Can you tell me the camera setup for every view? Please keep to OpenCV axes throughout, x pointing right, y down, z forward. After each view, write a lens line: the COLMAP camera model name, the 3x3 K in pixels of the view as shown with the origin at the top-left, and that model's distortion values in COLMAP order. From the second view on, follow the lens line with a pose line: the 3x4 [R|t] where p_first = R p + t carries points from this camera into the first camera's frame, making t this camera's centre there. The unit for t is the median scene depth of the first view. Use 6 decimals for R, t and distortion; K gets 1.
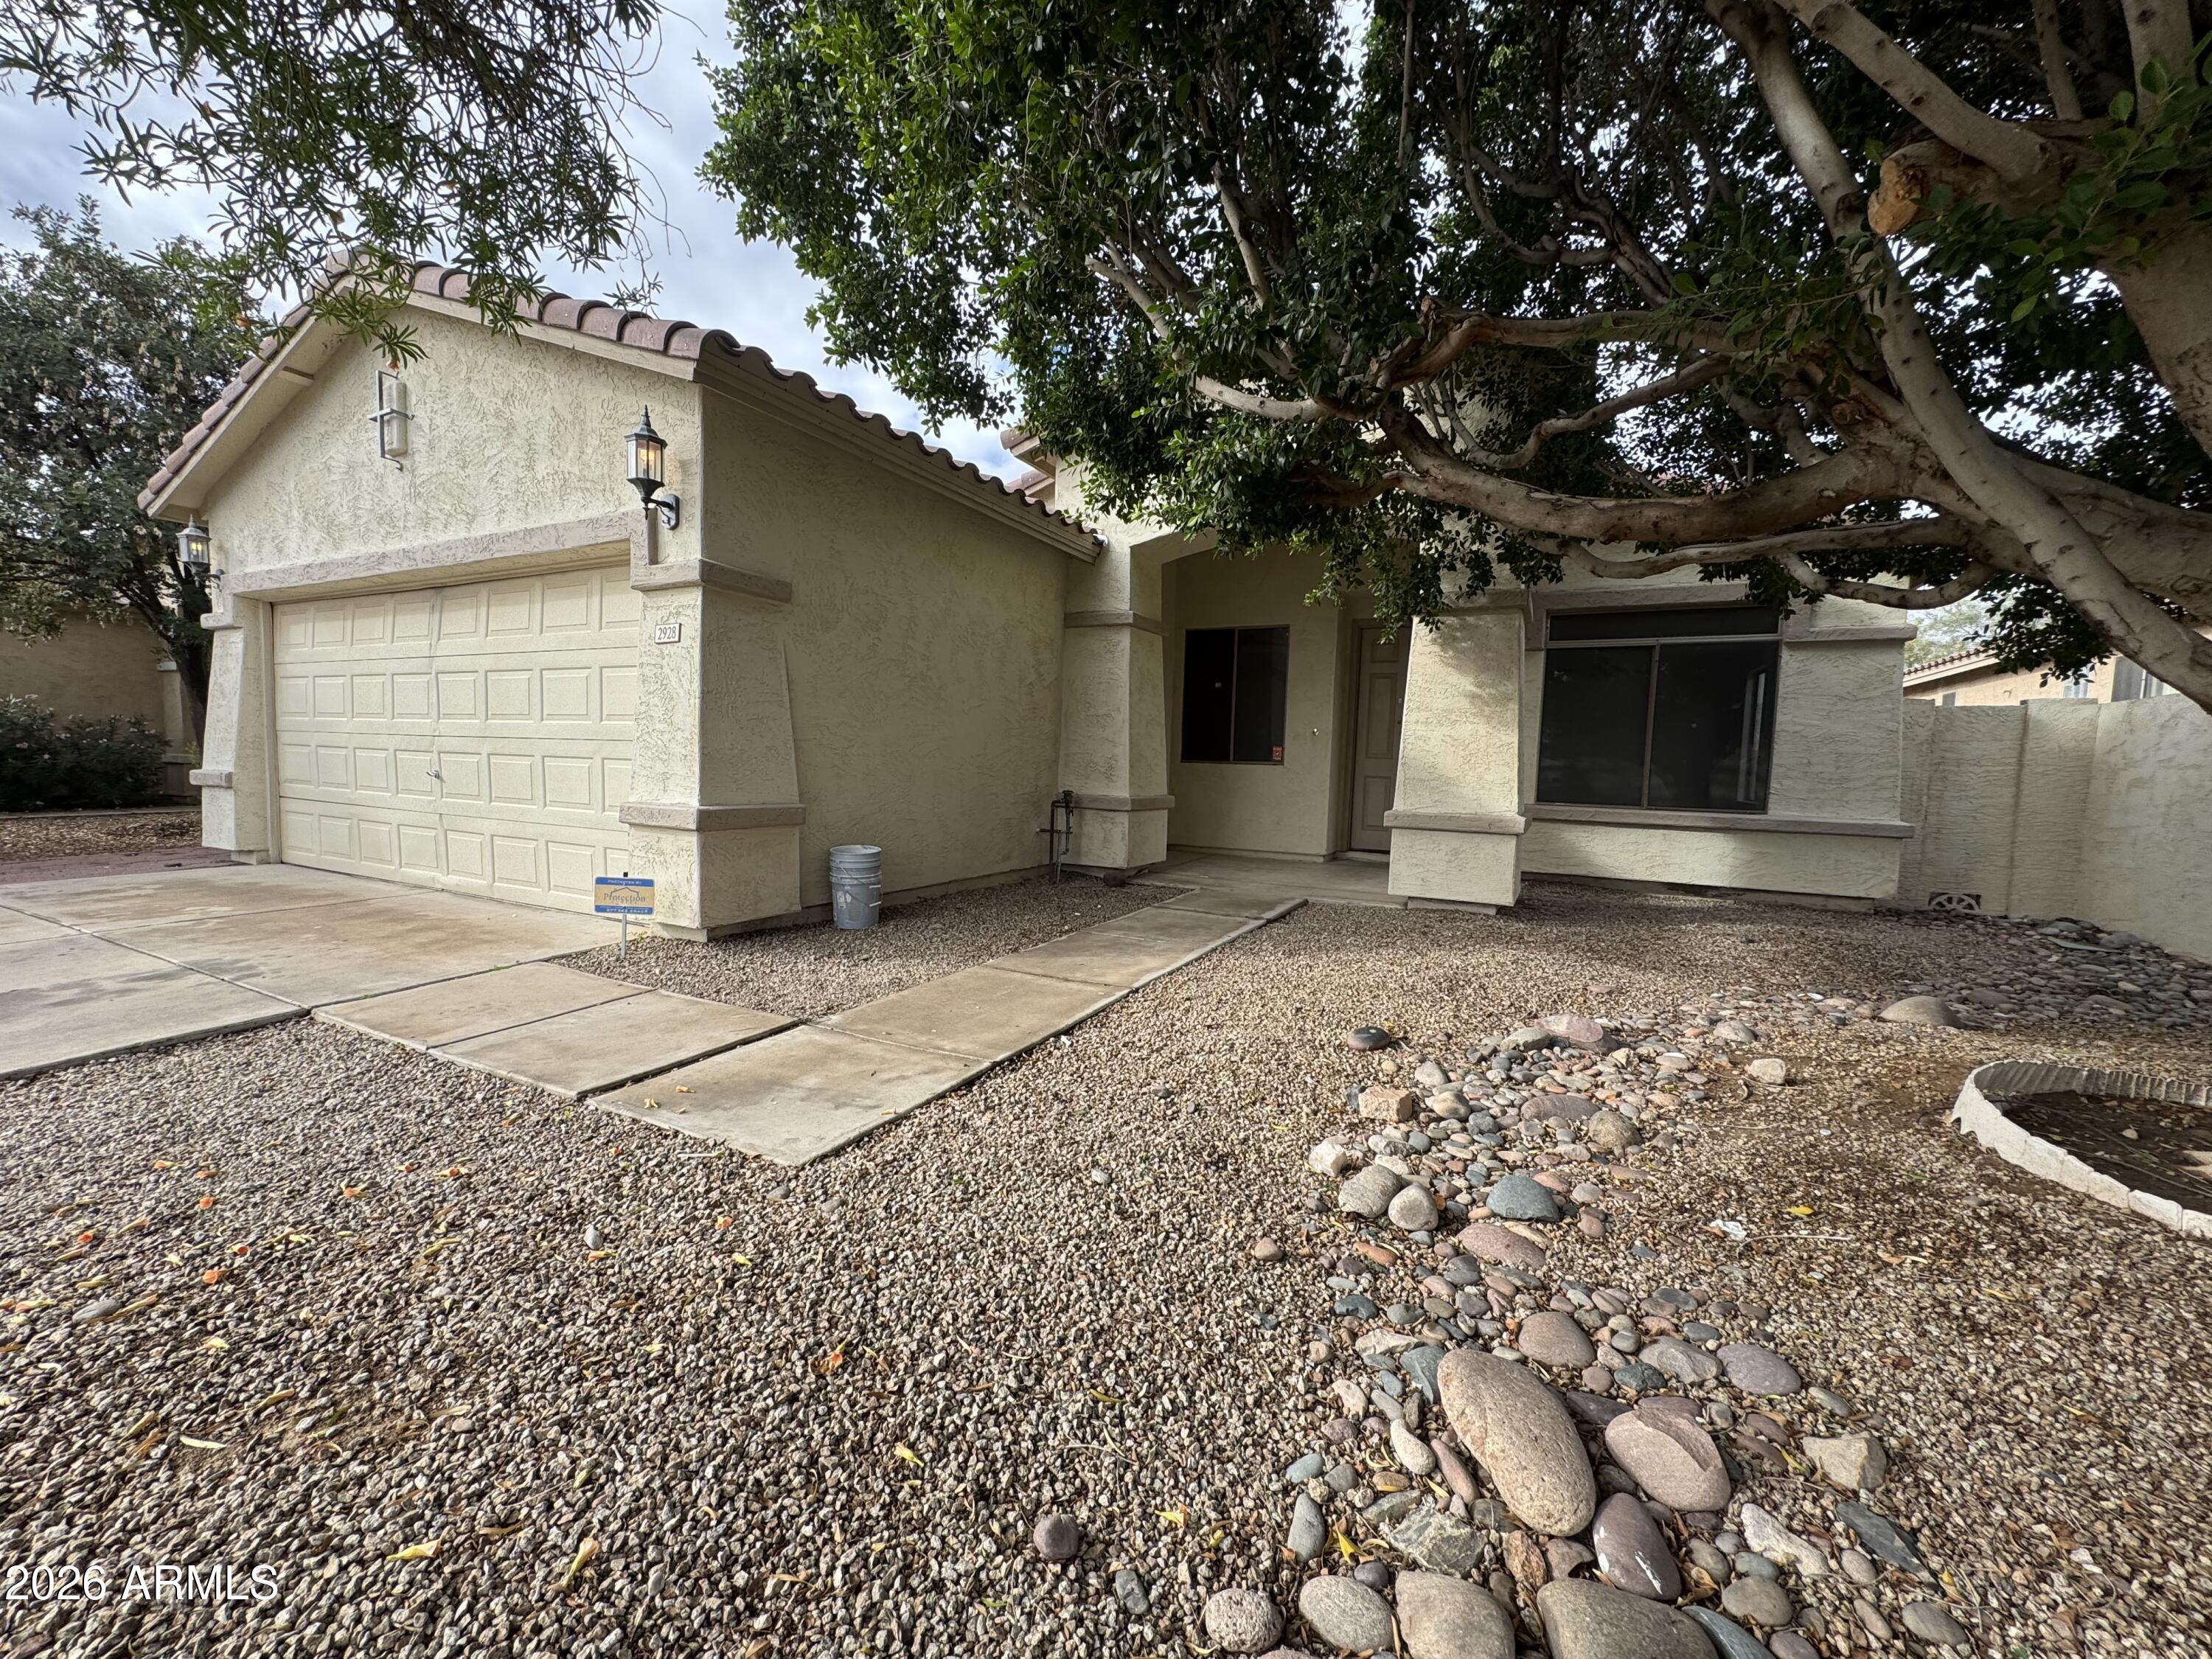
lens RADIAL K [[882.6, 0, 1106.0], [0, 882.6, 829.5], [0, 0, 1]] dist [-0.002828, 0.000515]
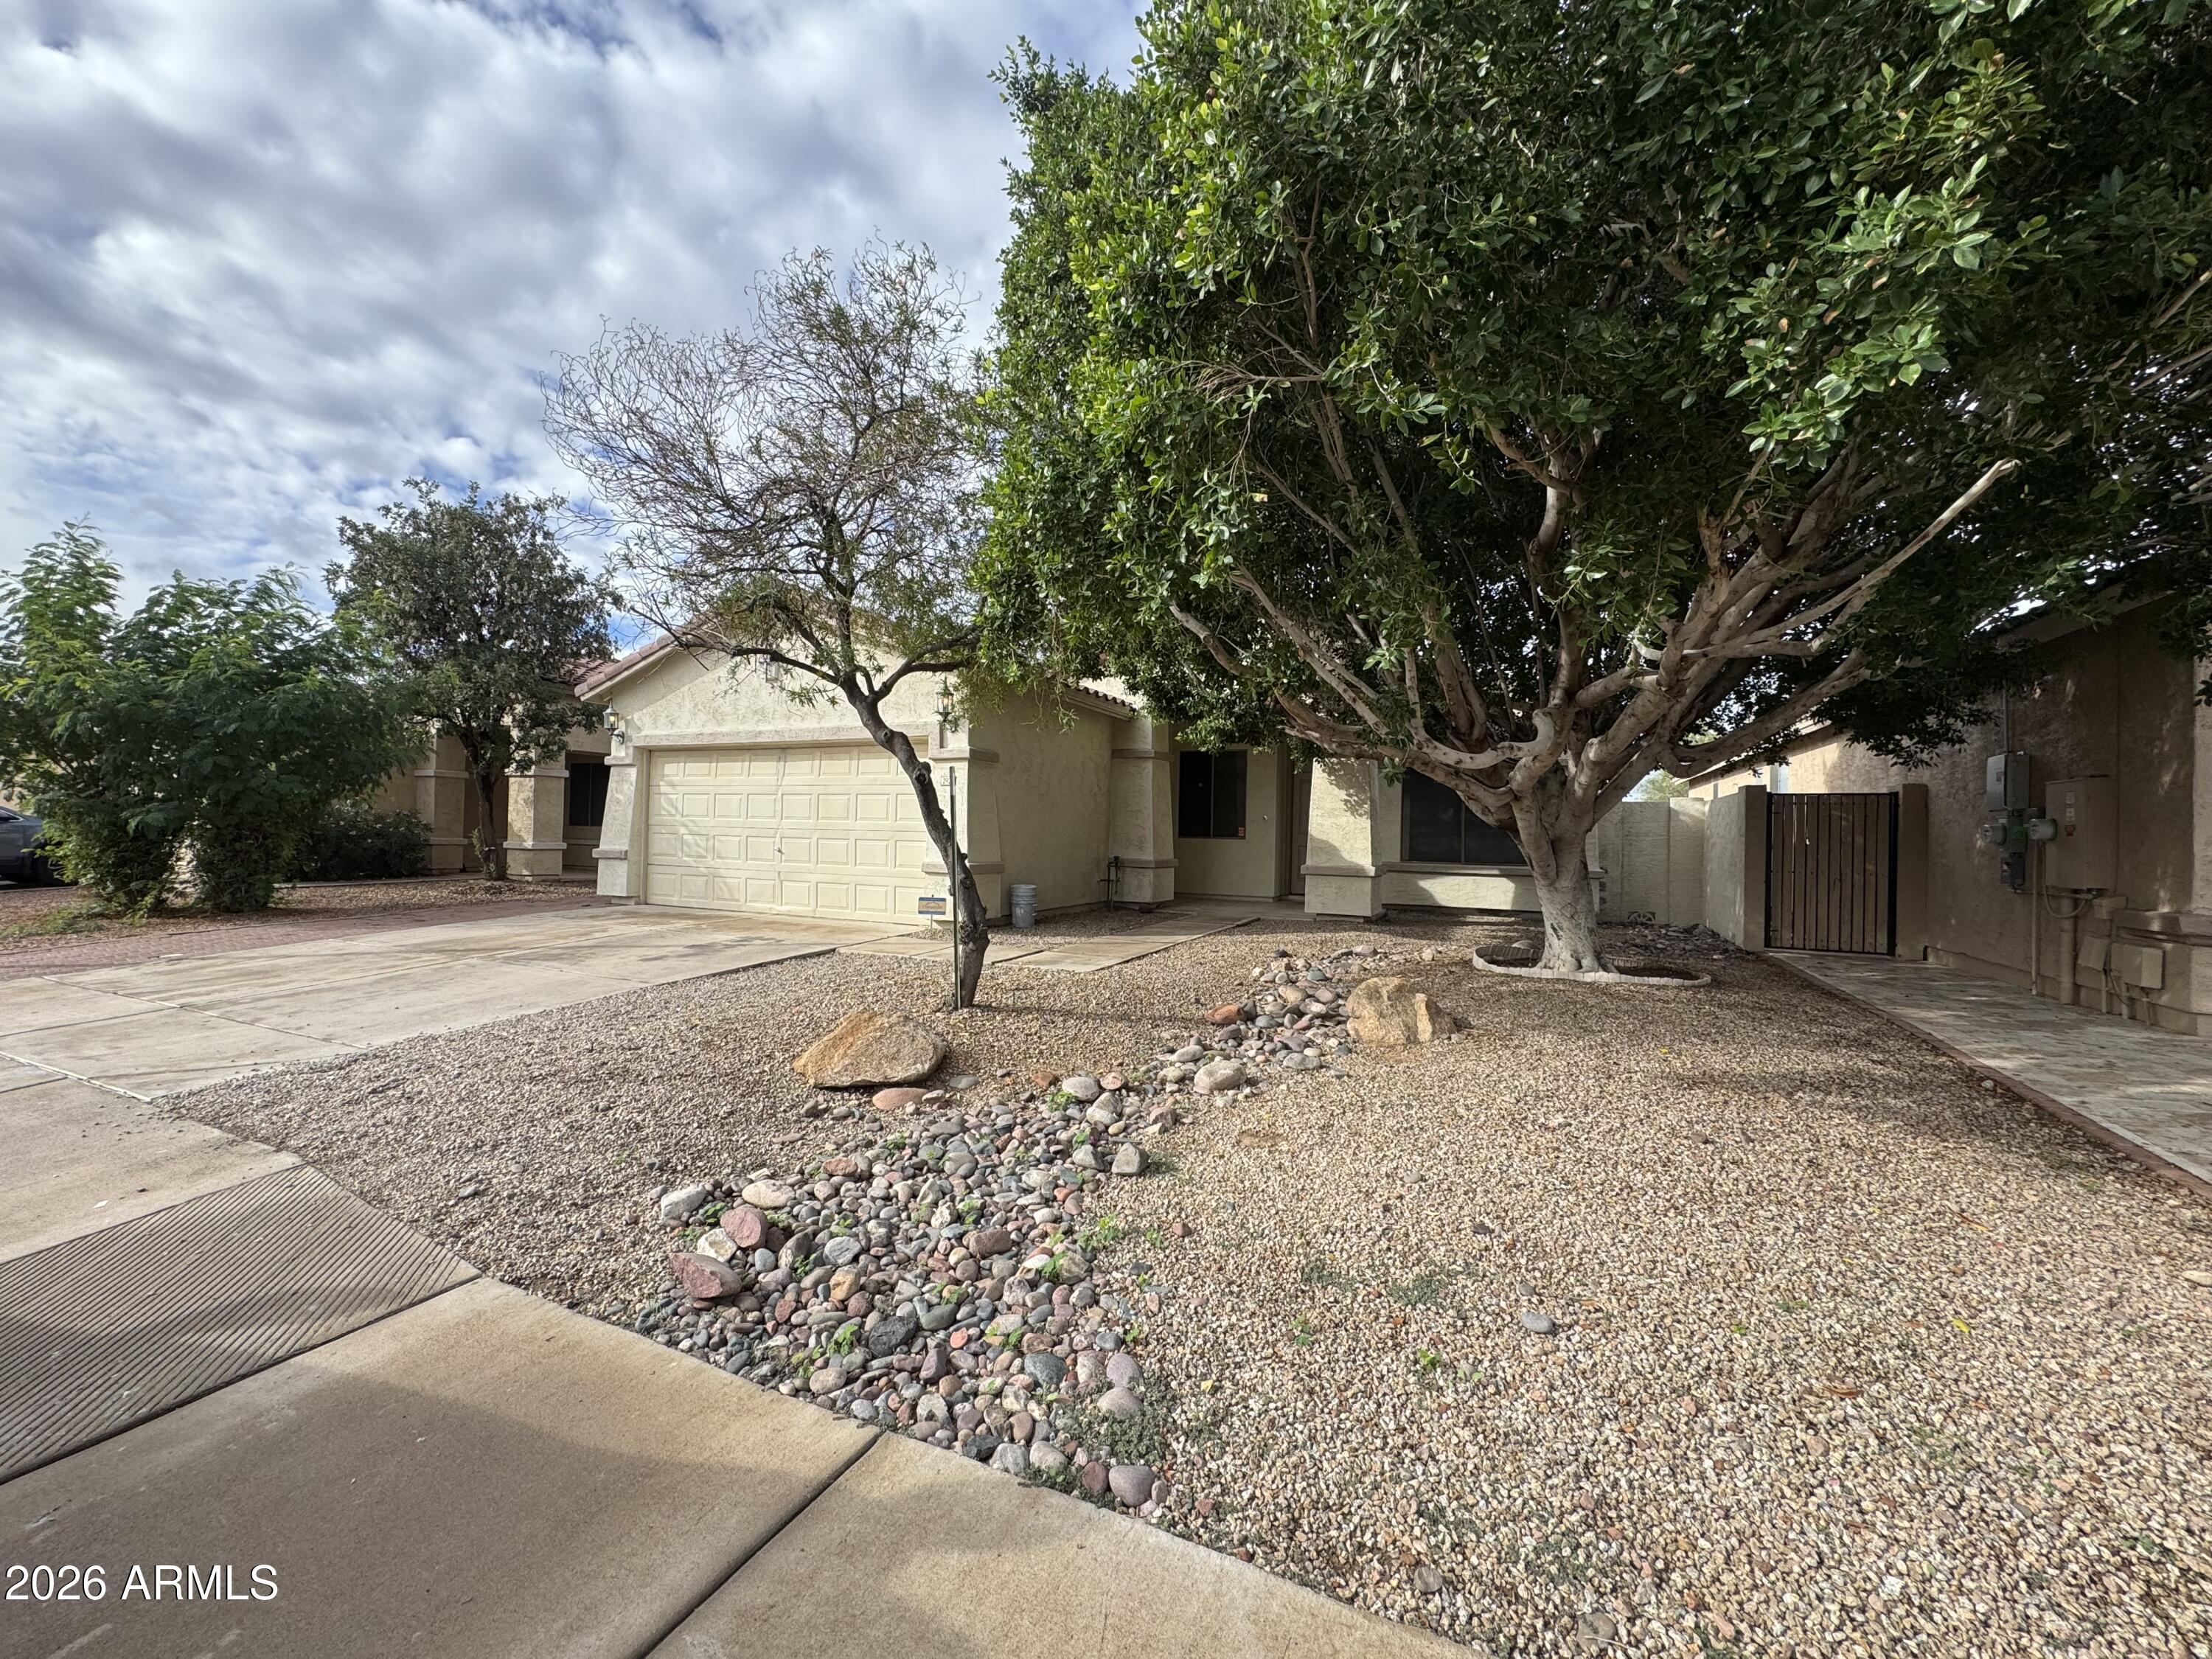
lens RADIAL K [[882.6, 0, 1106.0], [0, 882.6, 829.5], [0, 0, 1]] dist [-0.002828, 0.000515]
pose [[0.999428, -0.008707, 0.032692, -0.134318], [0.011318, 0.996686, -0.080551, 0.045616], [-0.031882, 0.080875, 0.996214, -0.759752]]
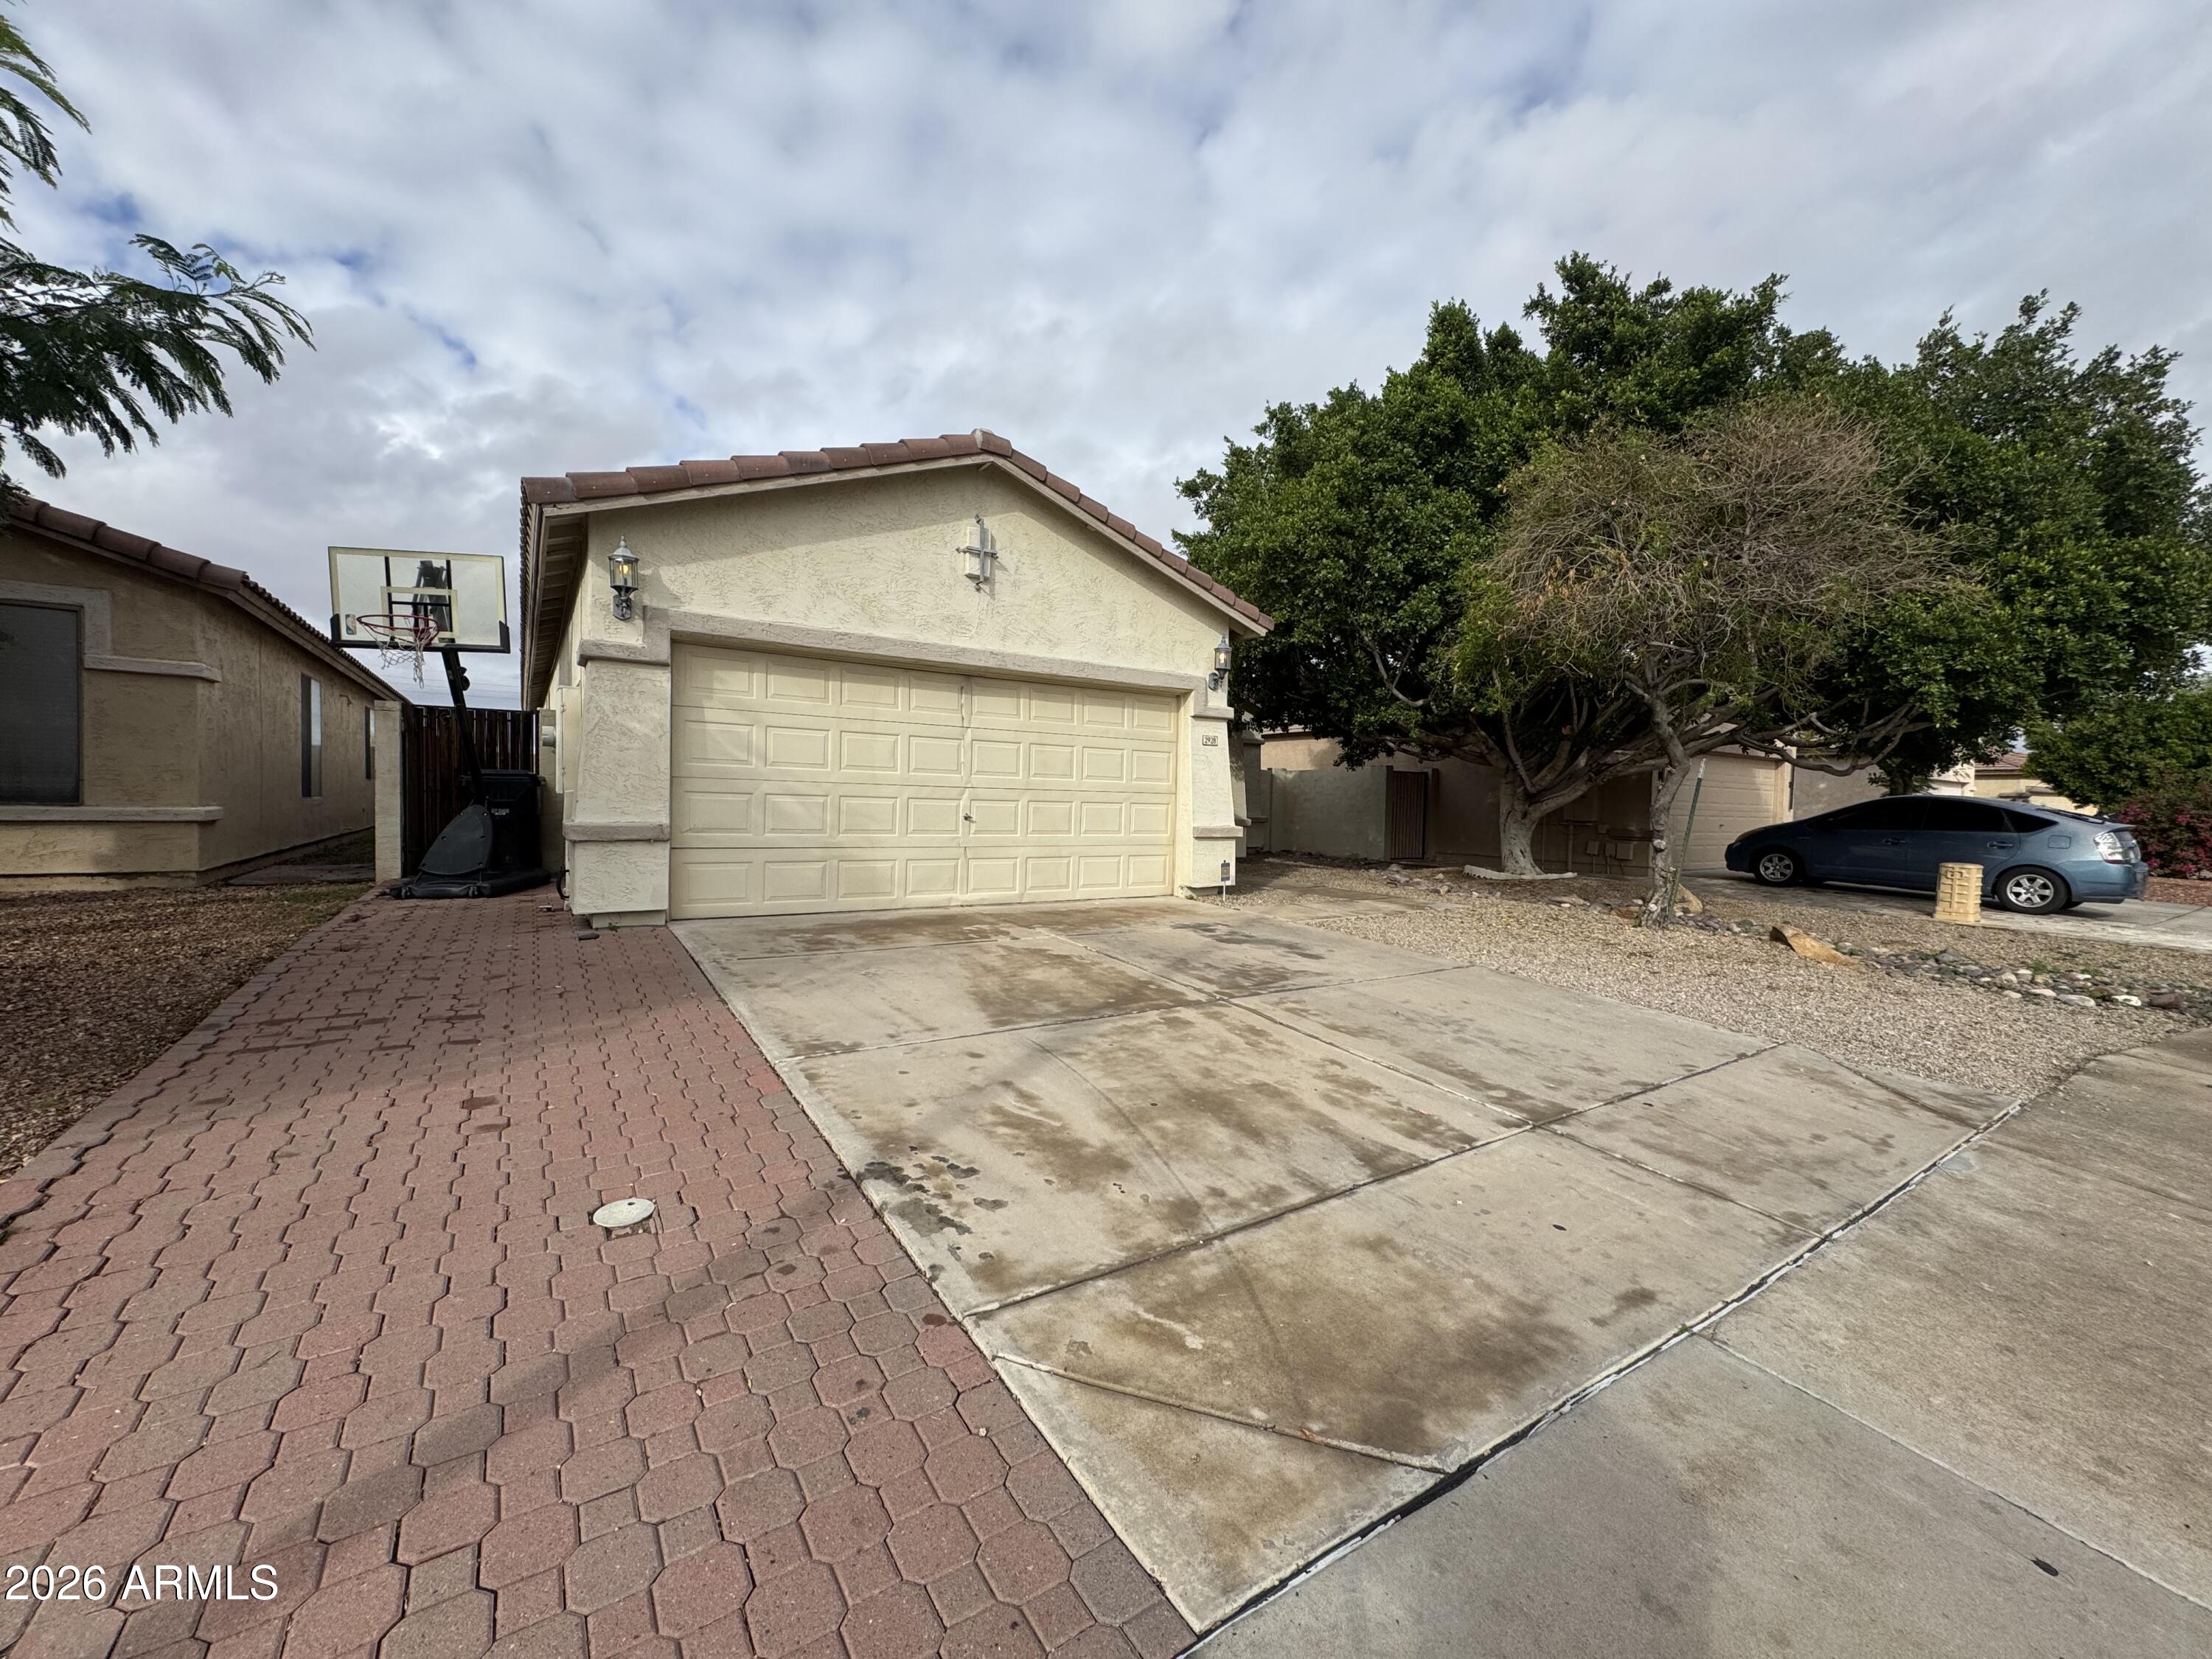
lens RADIAL K [[882.6, 0, 1106.0], [0, 882.6, 829.5], [0, 0, 1]] dist [-0.002828, 0.000515]
pose [[0.488344, -0.047723, 0.871345, -1.648181], [0.057522, 0.998092, 0.022427, -0.056216], [-0.870753, 0.039169, 0.490158, 0.164171]]
